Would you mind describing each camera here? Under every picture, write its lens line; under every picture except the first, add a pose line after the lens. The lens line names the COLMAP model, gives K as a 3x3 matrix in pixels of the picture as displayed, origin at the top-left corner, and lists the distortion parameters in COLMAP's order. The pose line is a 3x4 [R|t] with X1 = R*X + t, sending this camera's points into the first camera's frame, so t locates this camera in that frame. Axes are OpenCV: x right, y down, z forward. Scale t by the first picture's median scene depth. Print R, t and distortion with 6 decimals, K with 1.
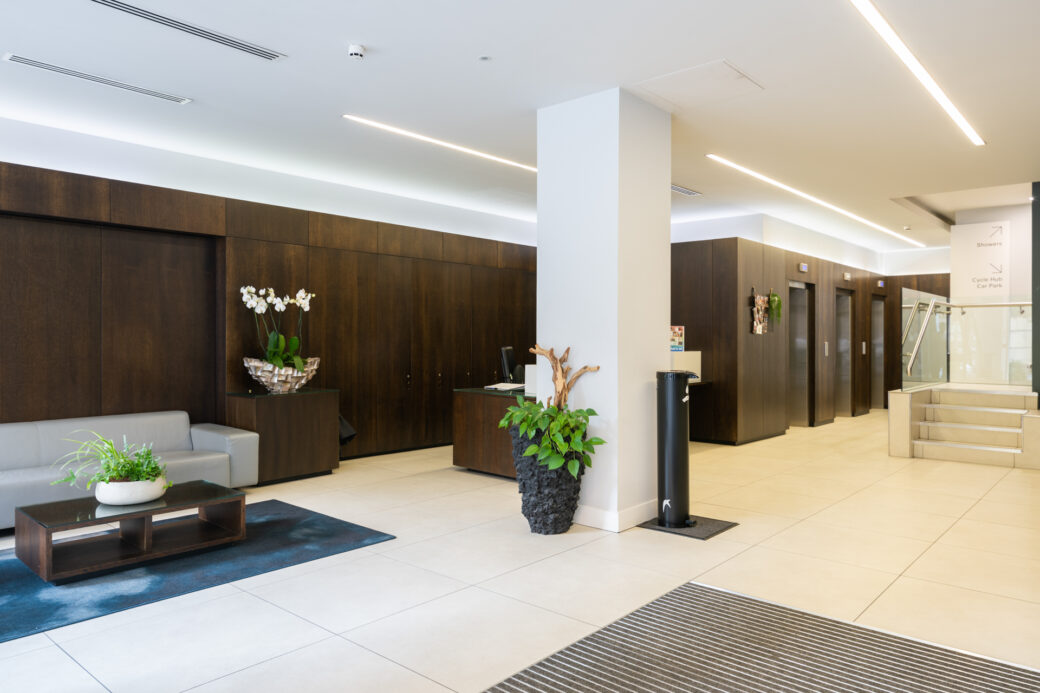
lens RADIAL K [[700.2, 0, 520.0], [0, 700.2, 346.5], [0, 0, 1]] dist [-0.002035, -0.001283]
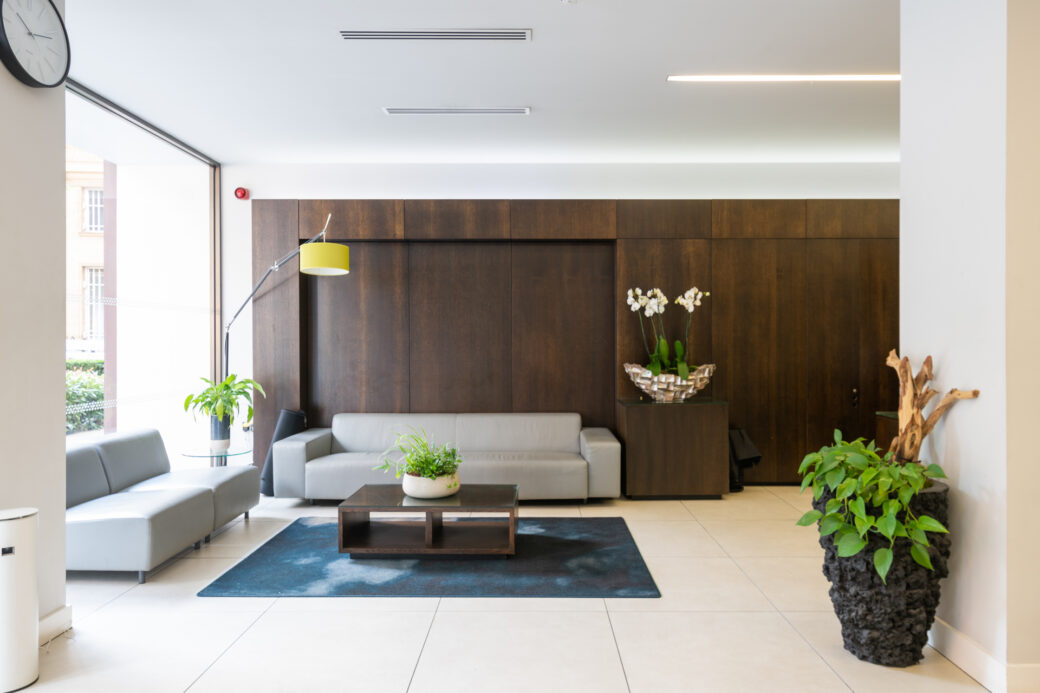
lens RADIAL K [[681.3, 0, 520.0], [0, 681.3, 346.5], [0, 0, 1]] dist [0.001129, -0.001846]
pose [[0.656592, -0.000015, -0.754246, 0.214391], [-0.005388, 0.999974, -0.004710, -0.001490], [0.754227, 0.007157, 0.656575, 0.278361]]
